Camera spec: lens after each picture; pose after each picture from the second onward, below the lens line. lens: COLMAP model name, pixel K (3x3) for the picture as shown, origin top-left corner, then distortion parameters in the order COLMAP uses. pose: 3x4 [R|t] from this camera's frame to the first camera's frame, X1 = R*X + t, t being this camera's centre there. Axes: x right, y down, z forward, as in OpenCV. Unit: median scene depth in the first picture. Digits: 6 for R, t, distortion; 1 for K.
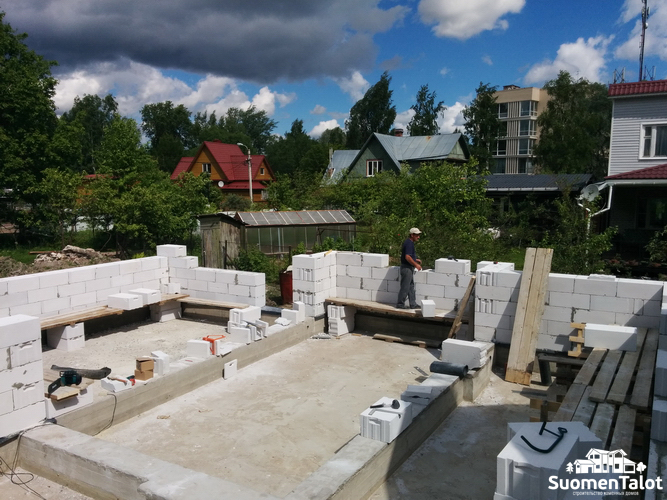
lens RADIAL K [[581.2, 0, 332.8], [0, 581.2, 251.1], [0, 0, 1]] dist [0.064752, -0.060504]
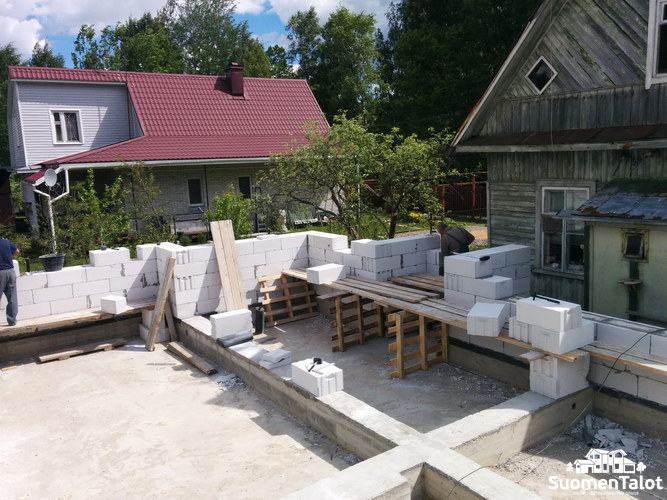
lens RADIAL K [[581.2, 0, 343.5], [0, 581.2, 247.0], [0, 0, 1]] dist [0.064752, -0.060504]
pose [[0.405221, -0.158897, 0.900304, -0.465276], [0.146134, 0.983376, 0.107784, -0.034159], [-0.902464, 0.087889, 0.421704, 0.264607]]
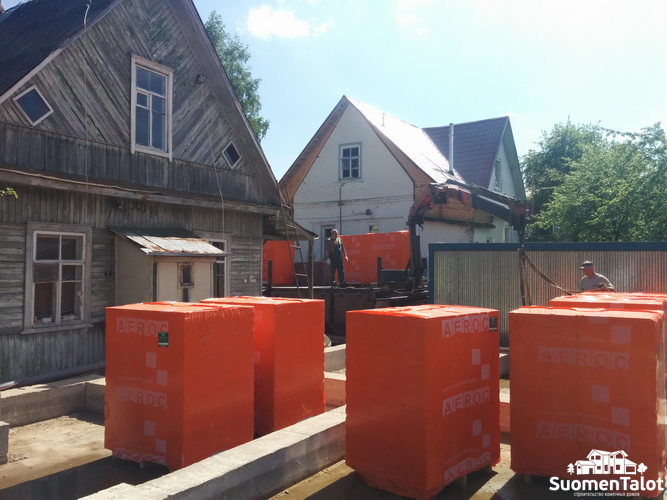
lens RADIAL K [[581.2, 0, 334.9], [0, 581.2, 248.6], [0, 0, 1]] dist [0.064752, -0.060504]
pose [[-0.998617, 0.002680, 0.052505, -0.003232], [0.007239, 0.996198, 0.086818, -0.025517], [-0.052073, 0.087078, -0.994840, 1.040239]]
